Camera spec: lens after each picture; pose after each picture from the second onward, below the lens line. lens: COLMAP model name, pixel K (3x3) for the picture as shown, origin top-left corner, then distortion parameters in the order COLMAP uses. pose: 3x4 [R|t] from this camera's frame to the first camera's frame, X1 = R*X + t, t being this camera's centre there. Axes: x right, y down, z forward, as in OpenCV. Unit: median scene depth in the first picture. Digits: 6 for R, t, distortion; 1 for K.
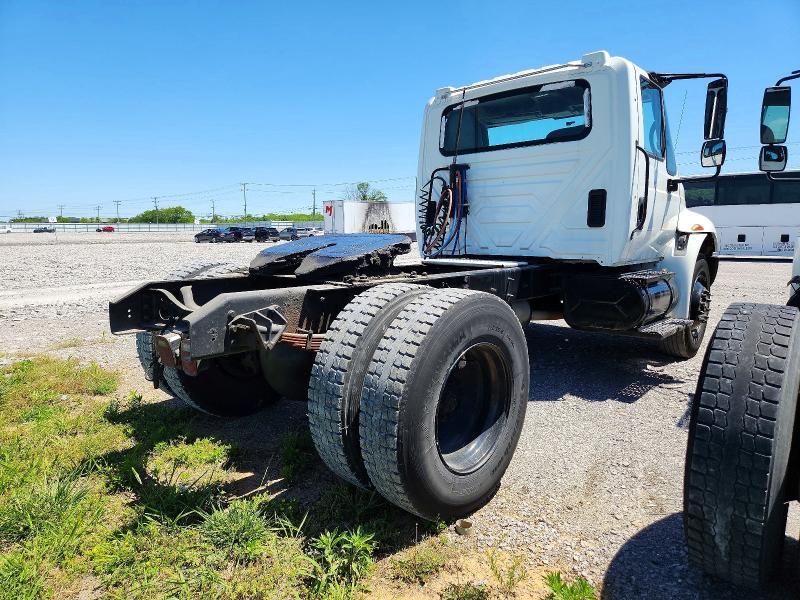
lens RADIAL K [[533.7, 0, 400.0], [0, 533.7, 300.0], [0, 0, 1]] dist [0.005806, 0.000843]
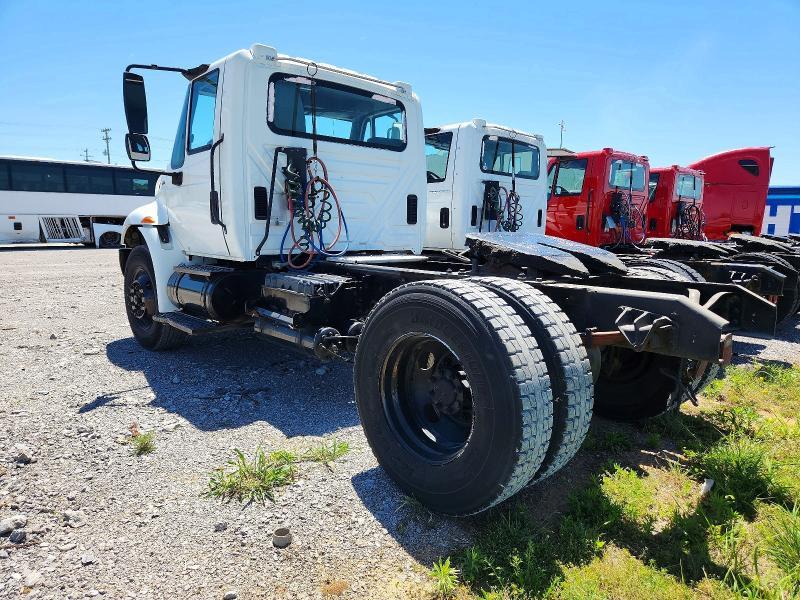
lens RADIAL K [[533.7, 0, 400.0], [0, 533.7, 300.0], [0, 0, 1]] dist [0.005806, 0.000843]
pose [[0.063963, -0.145698, 0.987259, -0.798664], [0.100424, 0.985203, 0.138888, -0.122073], [-0.992887, 0.090261, 0.077648, 0.829077]]
